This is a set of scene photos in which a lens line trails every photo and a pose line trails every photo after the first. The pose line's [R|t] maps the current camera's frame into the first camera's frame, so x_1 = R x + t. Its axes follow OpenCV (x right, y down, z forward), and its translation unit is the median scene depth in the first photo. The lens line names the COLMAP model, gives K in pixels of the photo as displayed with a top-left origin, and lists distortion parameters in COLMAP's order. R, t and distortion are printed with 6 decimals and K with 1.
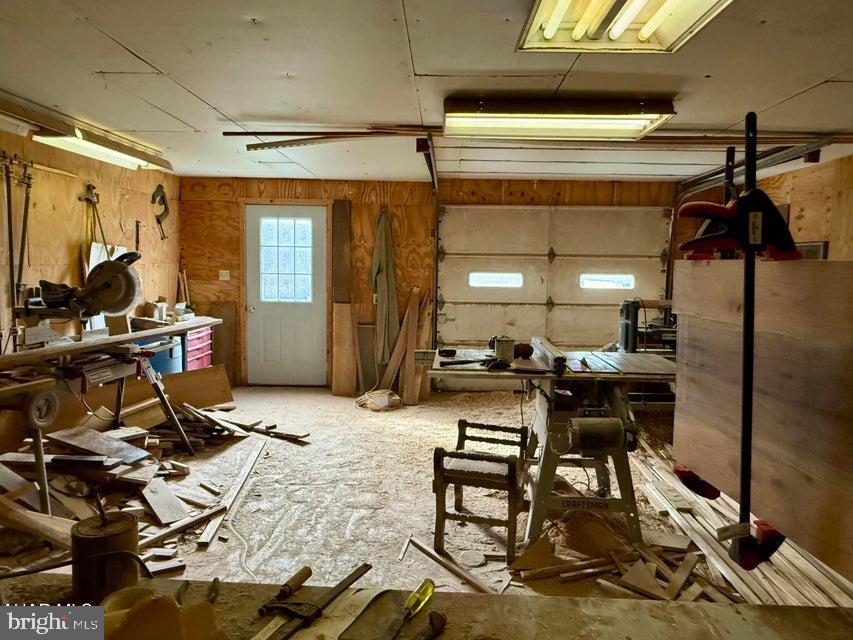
lens RADIAL K [[566.7, 0, 427.3], [0, 566.7, 314.8], [0, 0, 1]] dist [0.001561, 0.000078]
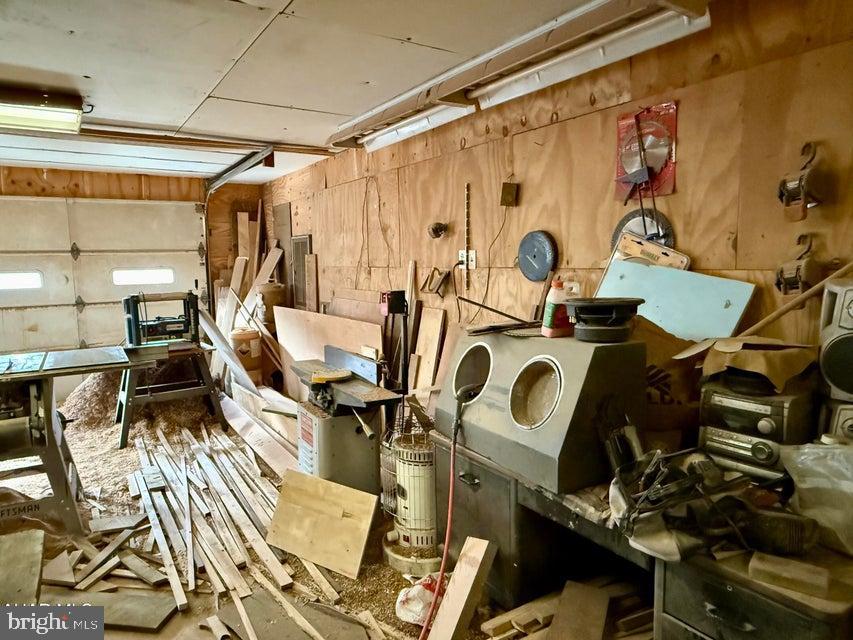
lens RADIAL K [[566.7, 0, 428.5], [0, 566.7, 321.6], [0, 0, 1]] dist [0.001561, 0.000078]
pose [[0.826257, -0.092687, 0.555616, 0.171543], [0.080366, 0.995676, 0.046583, 0.012564], [-0.557531, 0.006163, 0.830133, -0.093245]]
